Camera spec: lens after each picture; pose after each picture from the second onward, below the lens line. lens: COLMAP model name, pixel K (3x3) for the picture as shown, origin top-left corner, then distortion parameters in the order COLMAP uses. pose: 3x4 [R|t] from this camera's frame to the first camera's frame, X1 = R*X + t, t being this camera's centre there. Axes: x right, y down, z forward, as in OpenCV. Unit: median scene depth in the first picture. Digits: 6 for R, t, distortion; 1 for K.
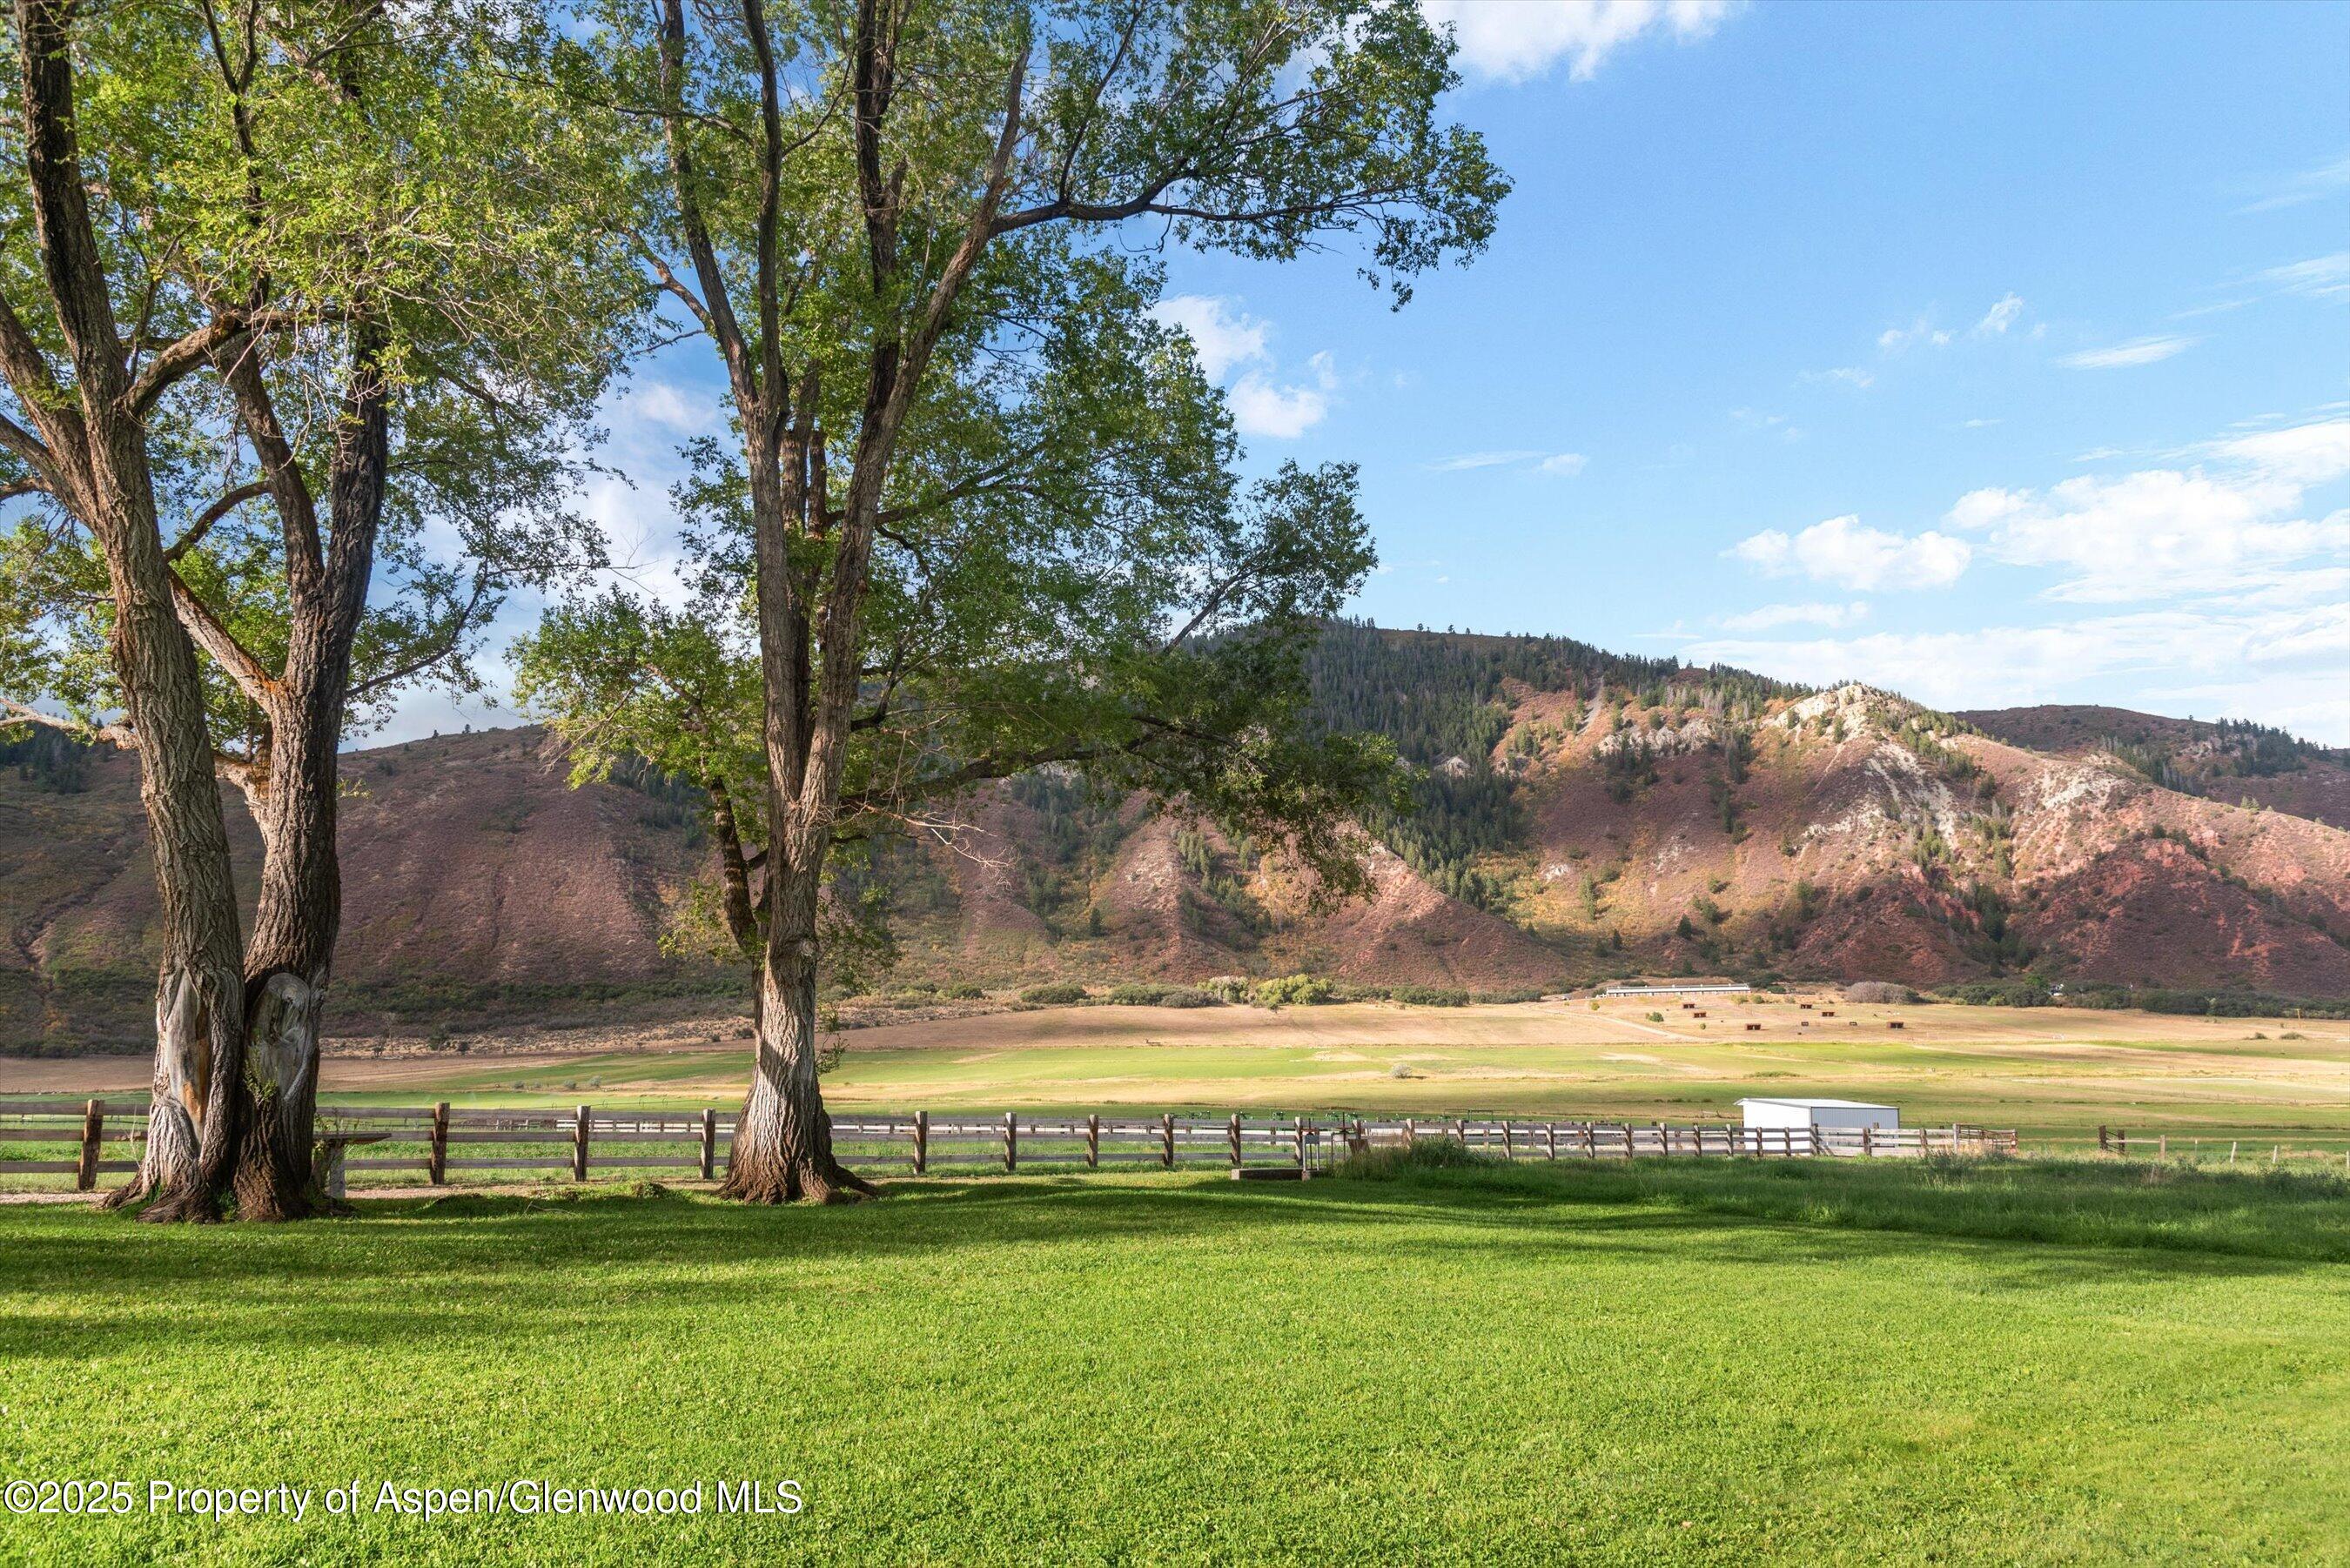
lens RADIAL K [[1741.7, 0, 1176.3], [0, 1741.7, 801.0], [0, 0, 1]] dist [0.016335, -0.037232]
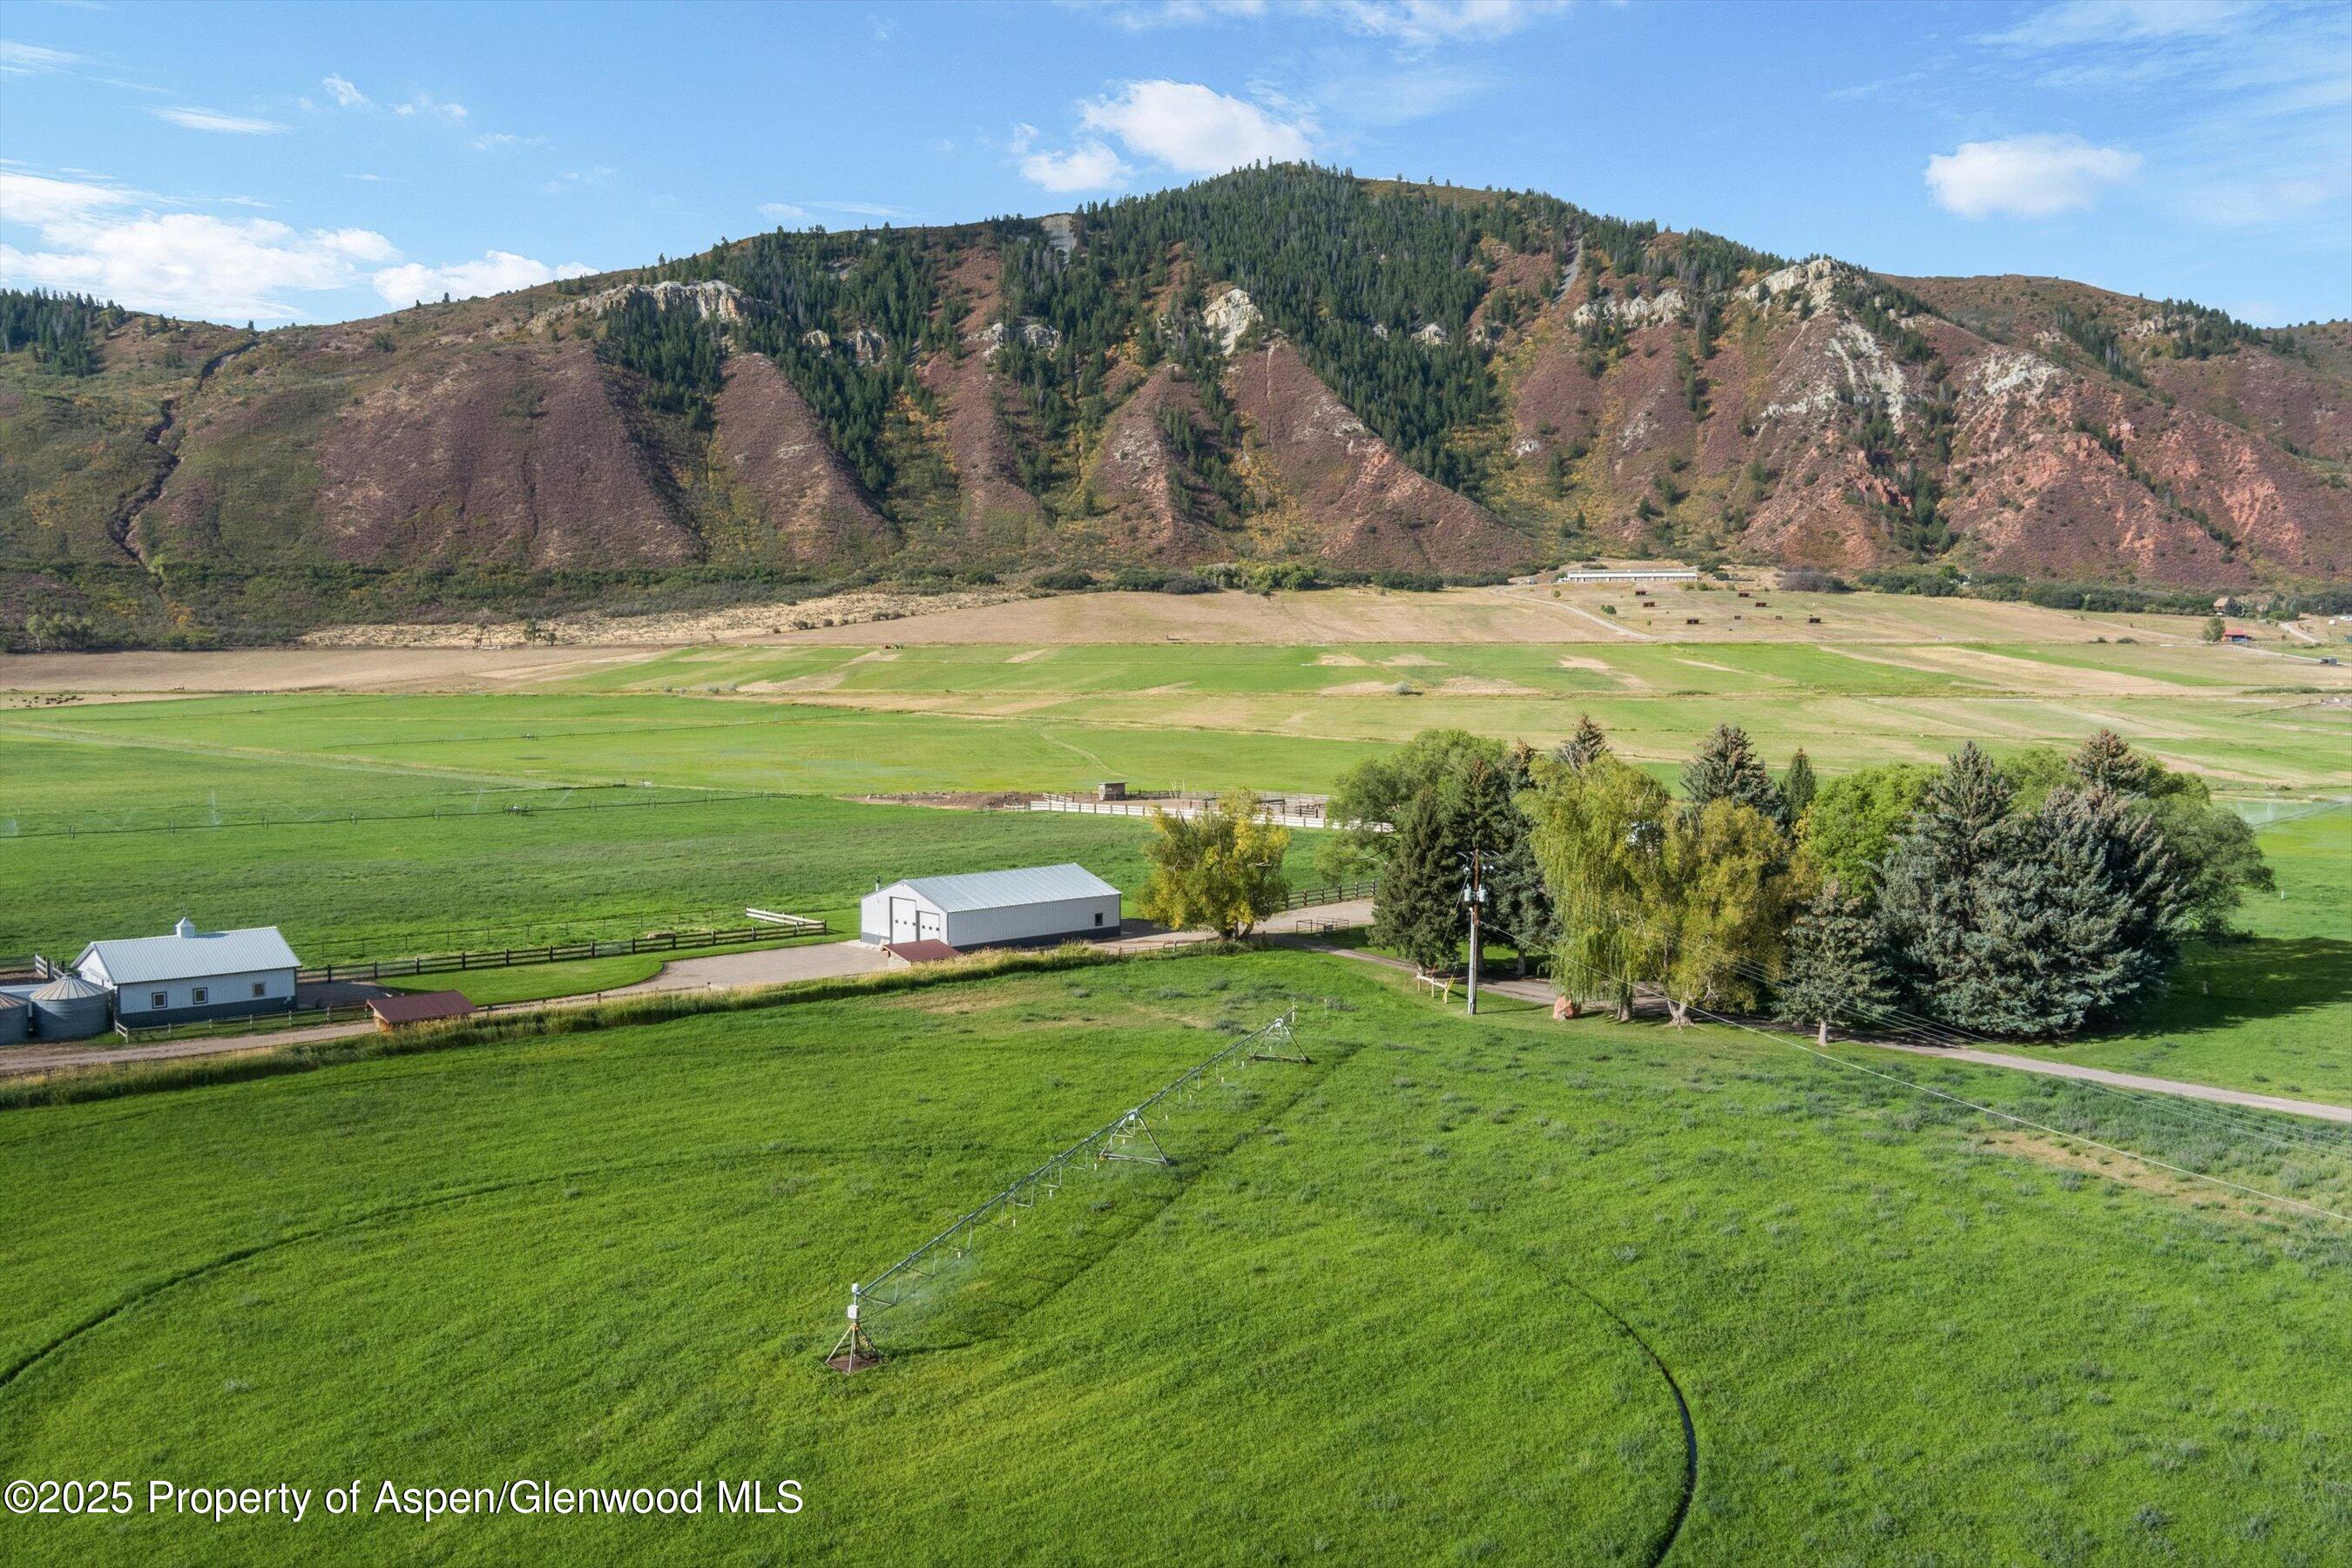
lens RADIAL K [[1846.2, 0, 1183.0], [0, 1846.2, 796.9], [0, 0, 1]] dist [-0.071100, -0.011535]
pose [[0.999348, -0.001740, 0.036065, -0.025848], [-0.007504, 0.967026, 0.254568, -0.035331], [-0.035319, -0.254673, 0.966382, -0.099916]]
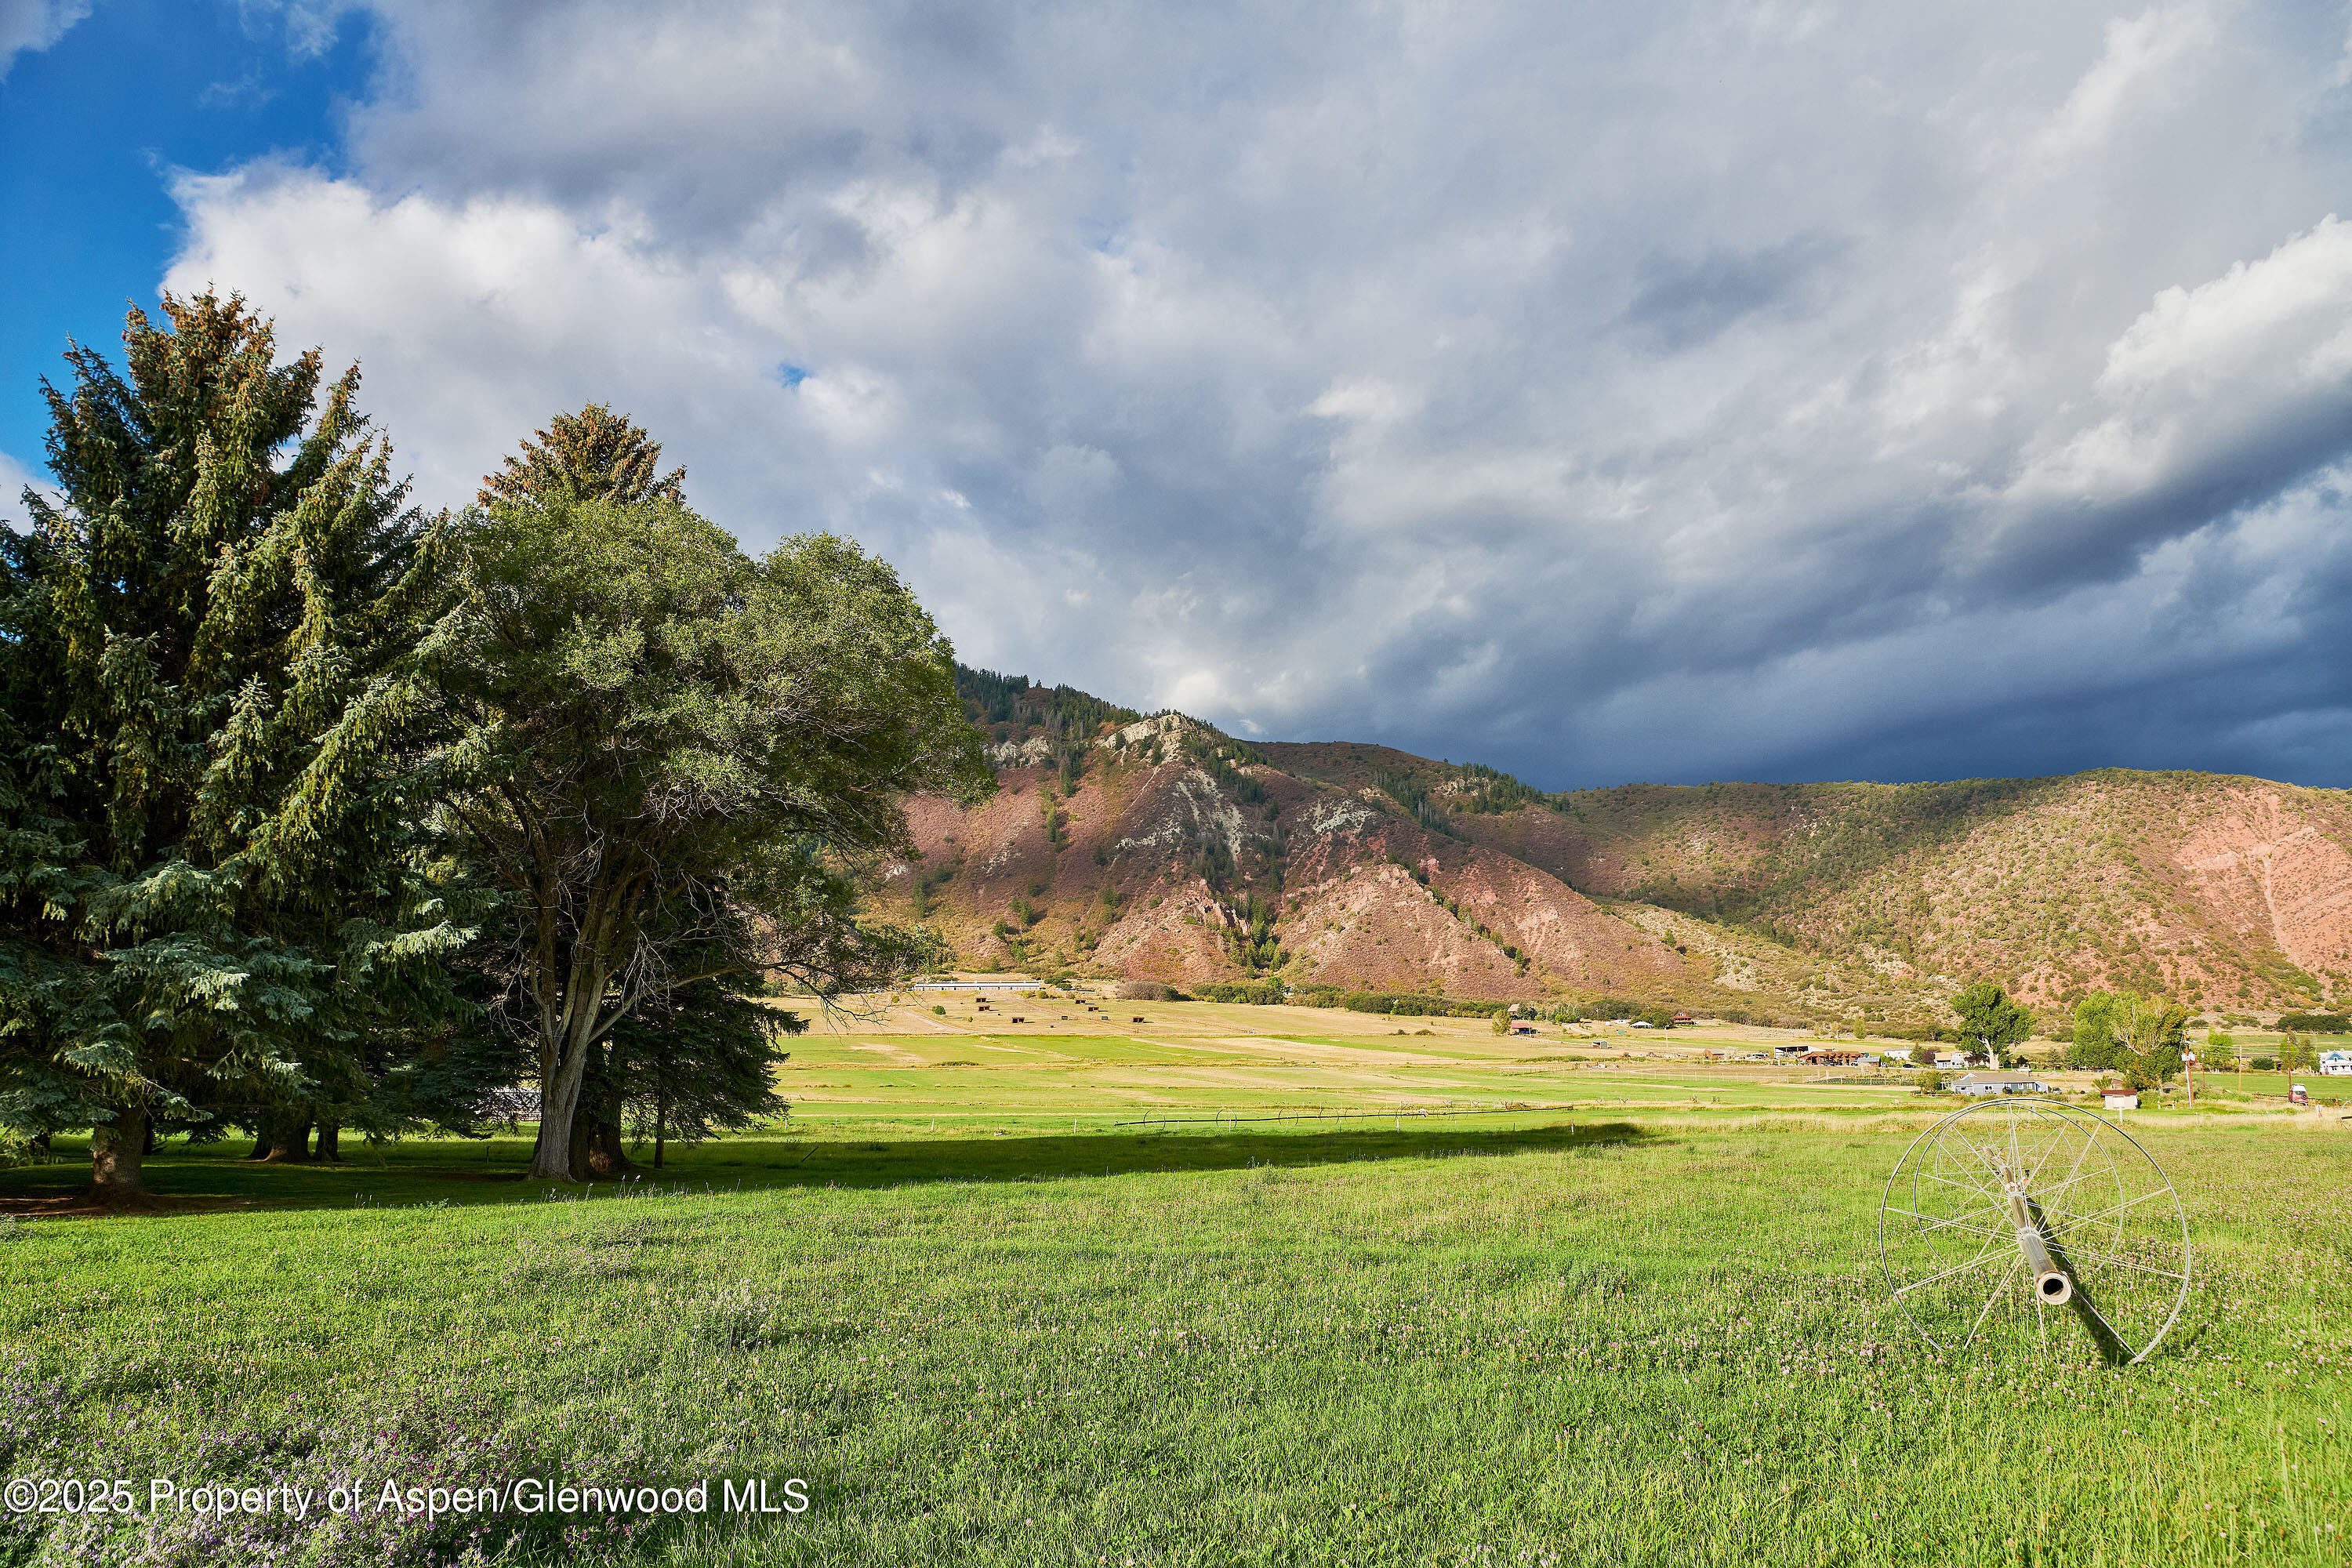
lens RADIAL K [[1708.7, 0, 1176.9], [0, 1708.7, 783.1], [0, 0, 1]] dist [-0.058857, 0.008111]
pose [[0.939921, 0.055375, 0.336871, 0.025574], [-0.053979, 0.998451, -0.013518, -0.008545], [-0.337098, -0.005478, 0.941454, -0.043309]]
